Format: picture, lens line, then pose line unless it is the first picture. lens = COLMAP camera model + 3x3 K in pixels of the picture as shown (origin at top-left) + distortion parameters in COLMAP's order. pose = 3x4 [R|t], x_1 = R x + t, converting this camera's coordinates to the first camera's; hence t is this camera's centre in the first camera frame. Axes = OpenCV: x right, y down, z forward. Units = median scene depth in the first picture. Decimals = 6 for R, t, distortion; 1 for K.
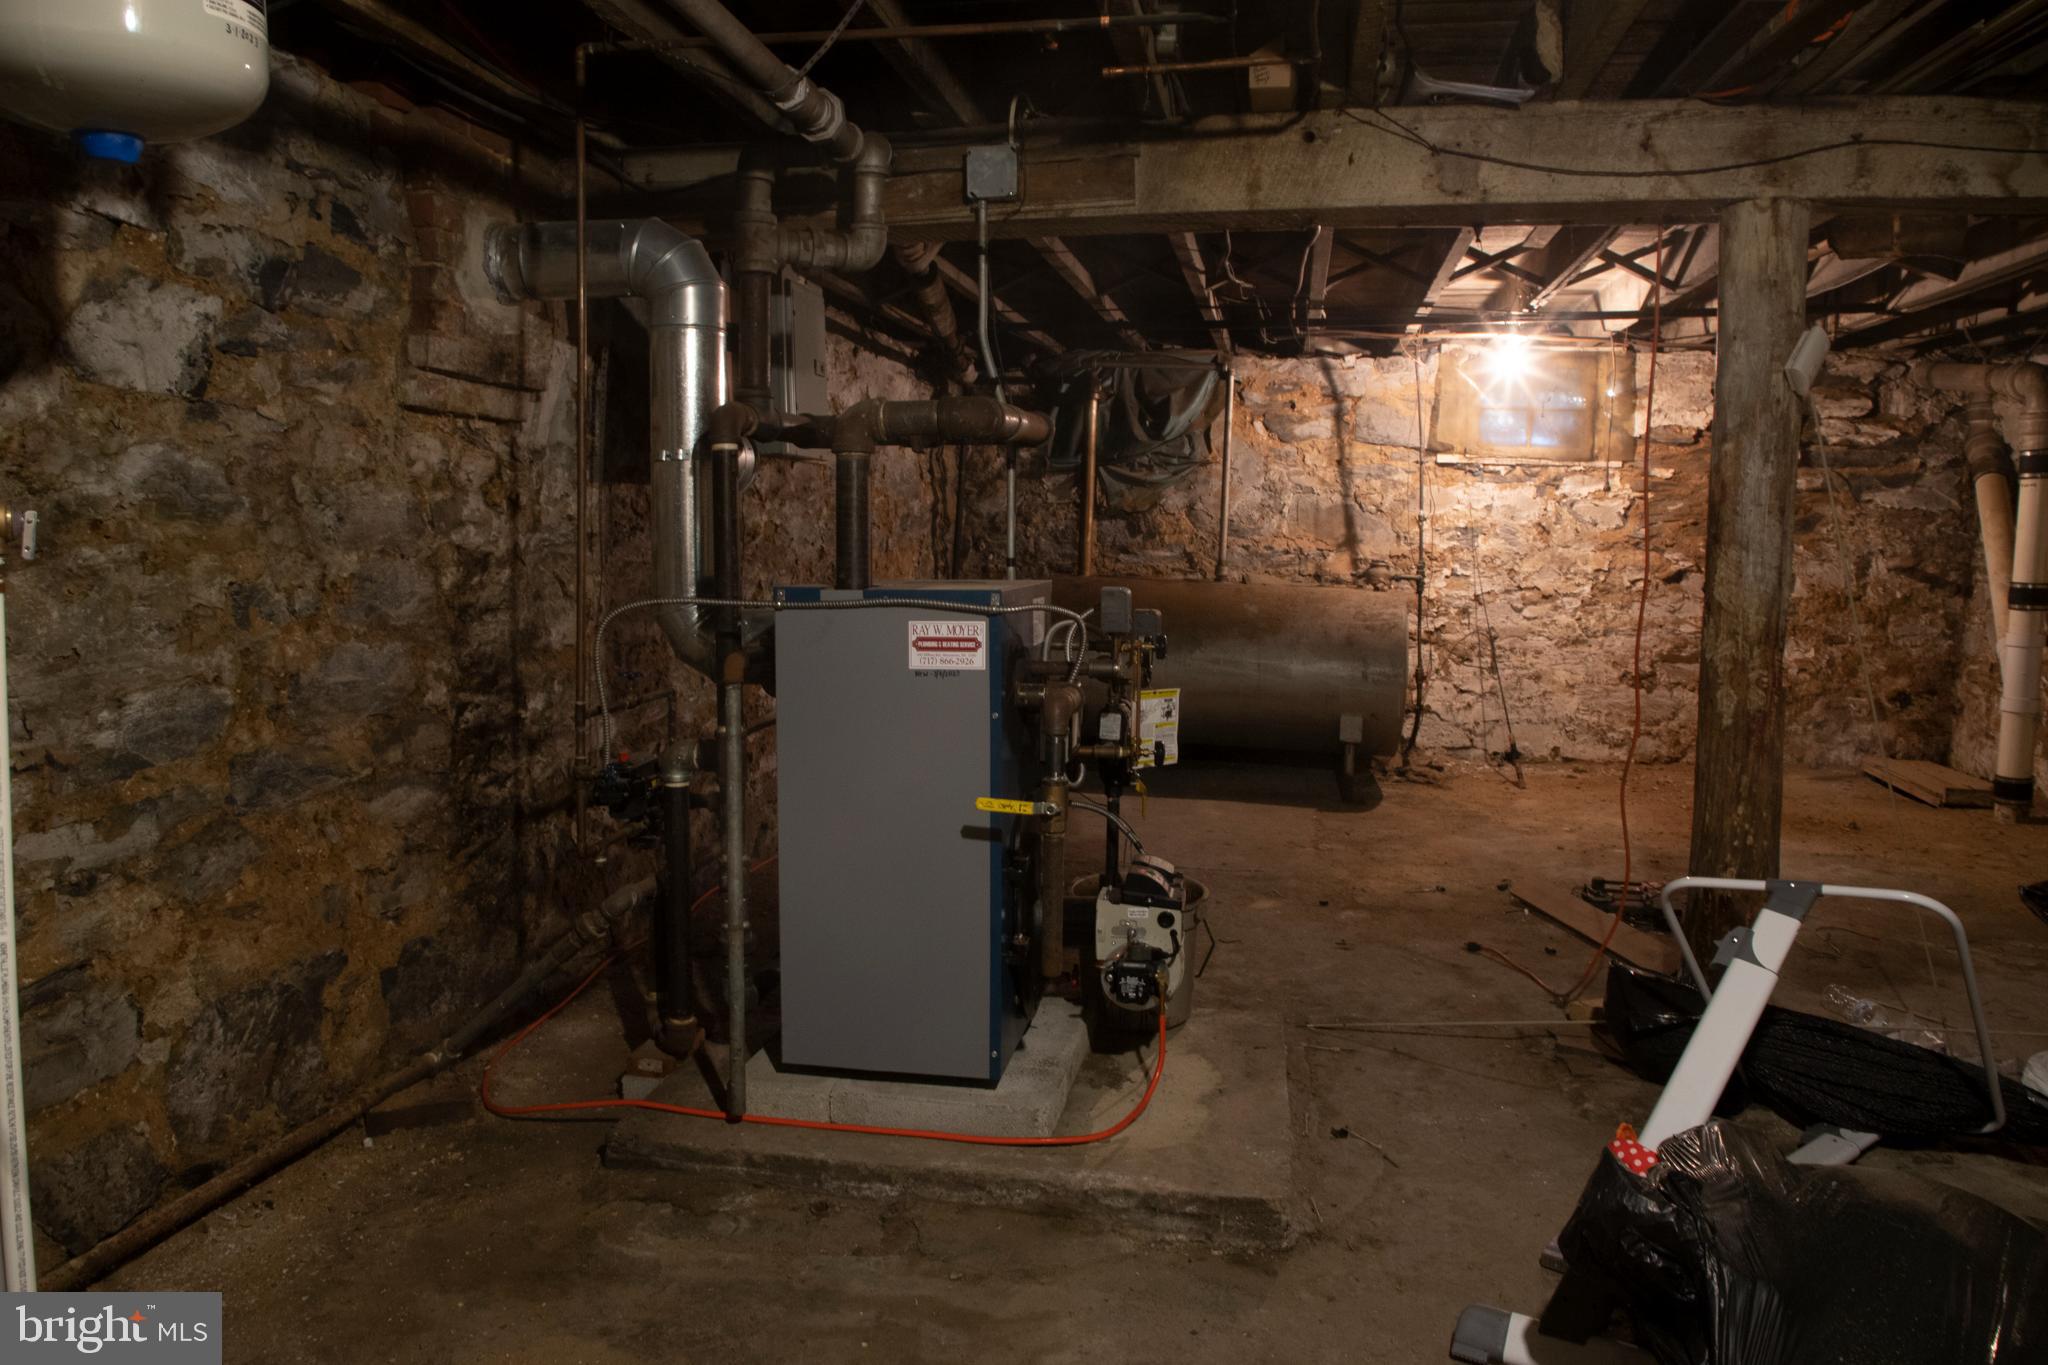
lens RADIAL K [[1381.9, 0, 1016.4], [0, 1381.9, 663.1], [0, 0, 1]] dist [0.001706, 0.002578]
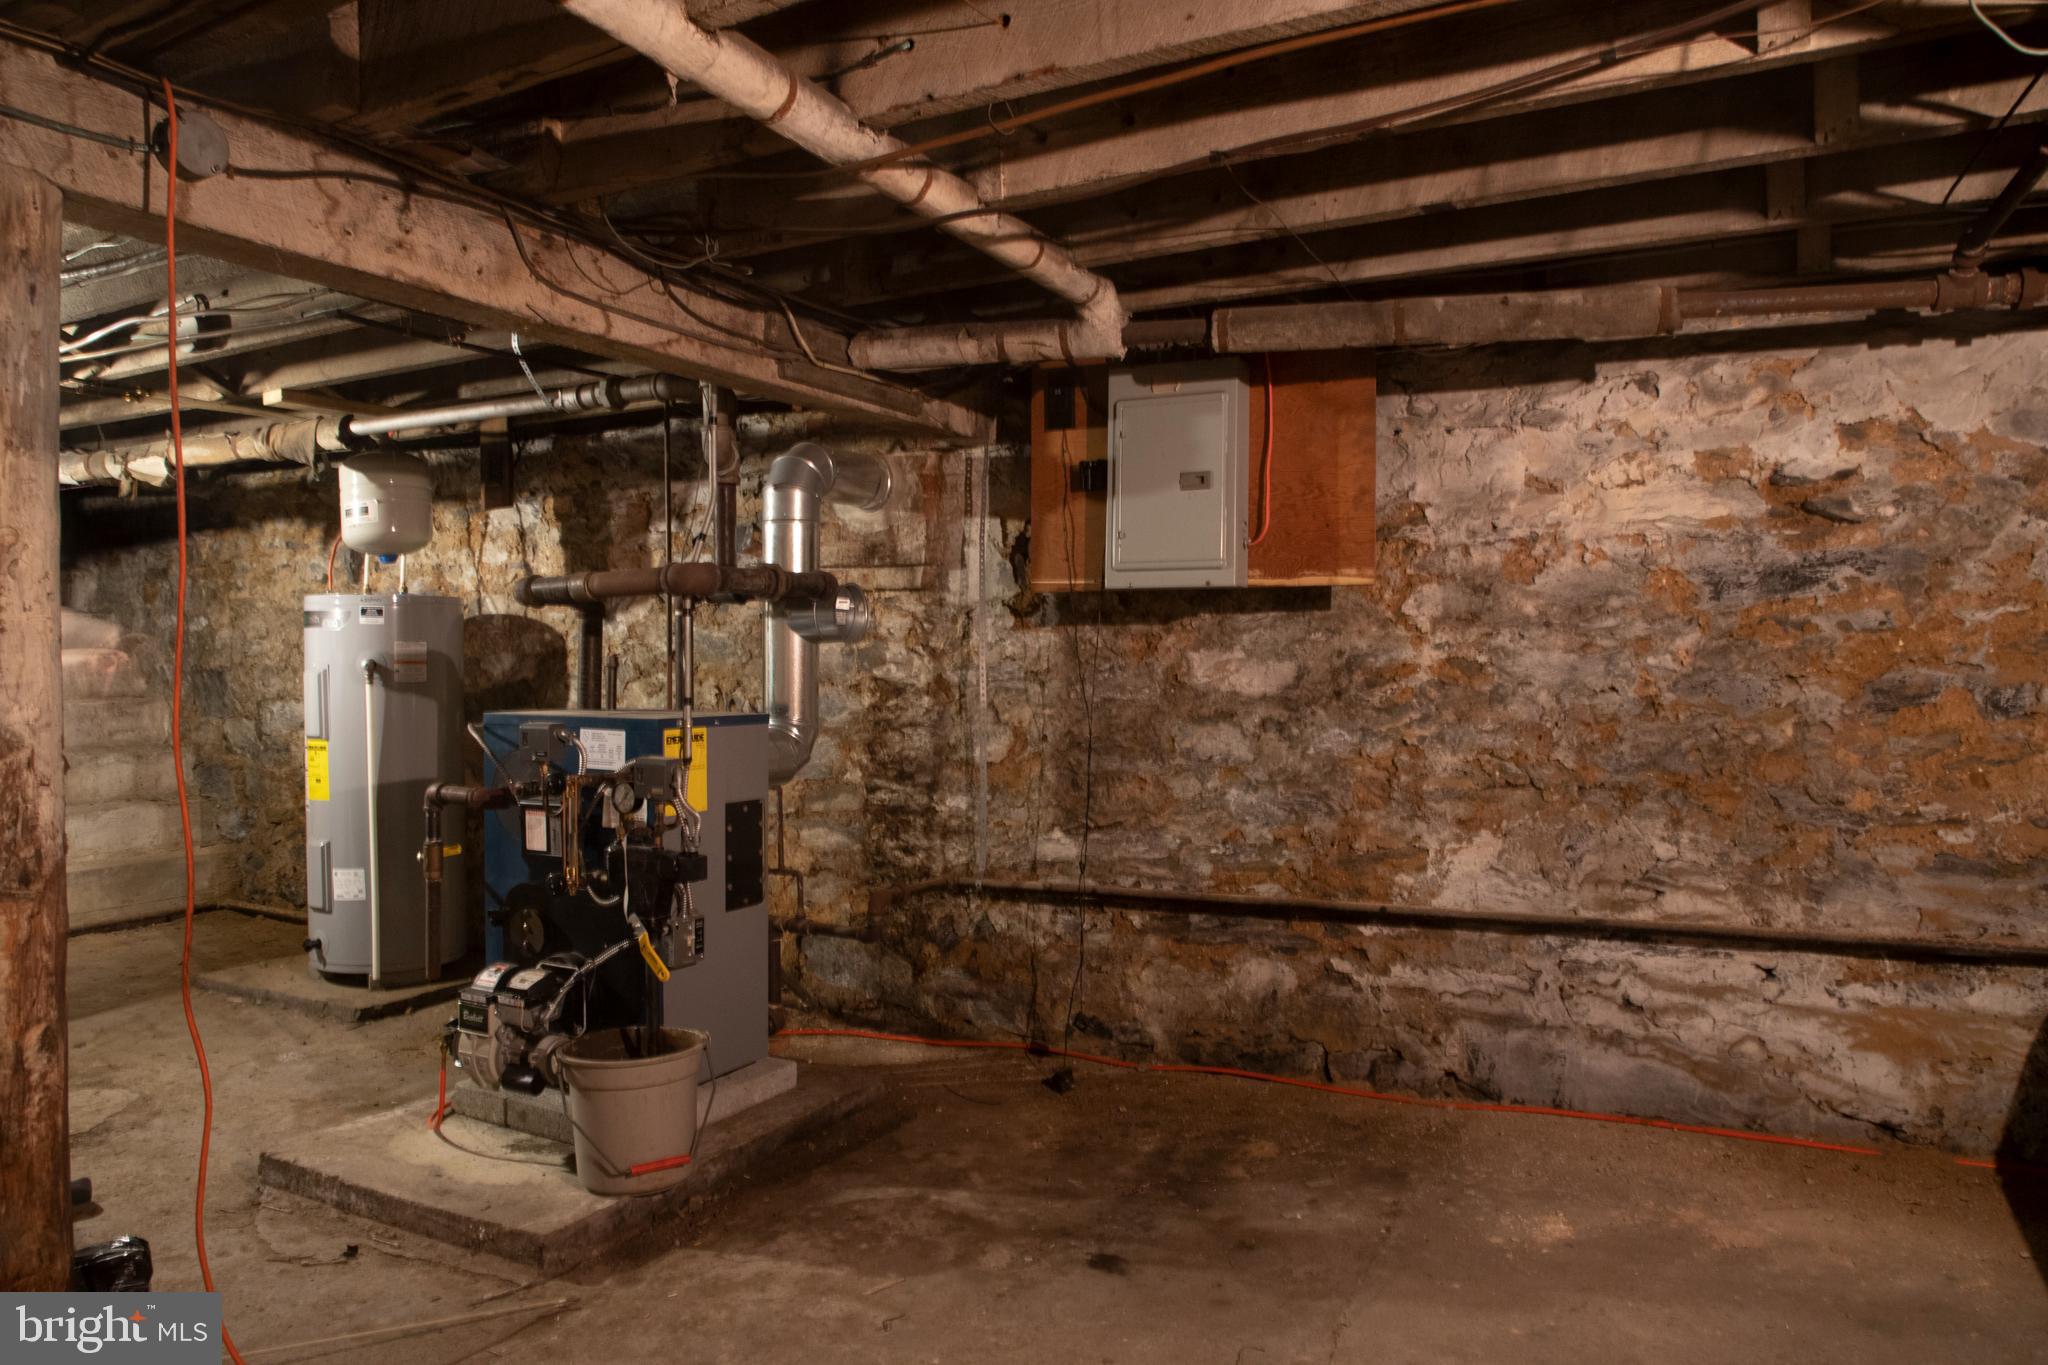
lens RADIAL K [[1381.9, 0, 1010.7], [0, 1381.9, 699.4], [0, 0, 1]] dist [0.001706, 0.002578]
pose [[-0.293713, 0.003639, -0.955887, 0.928845], [-0.105541, 0.993755, 0.036212, -0.126548], [0.950049, 0.111521, -0.291495, 1.515821]]
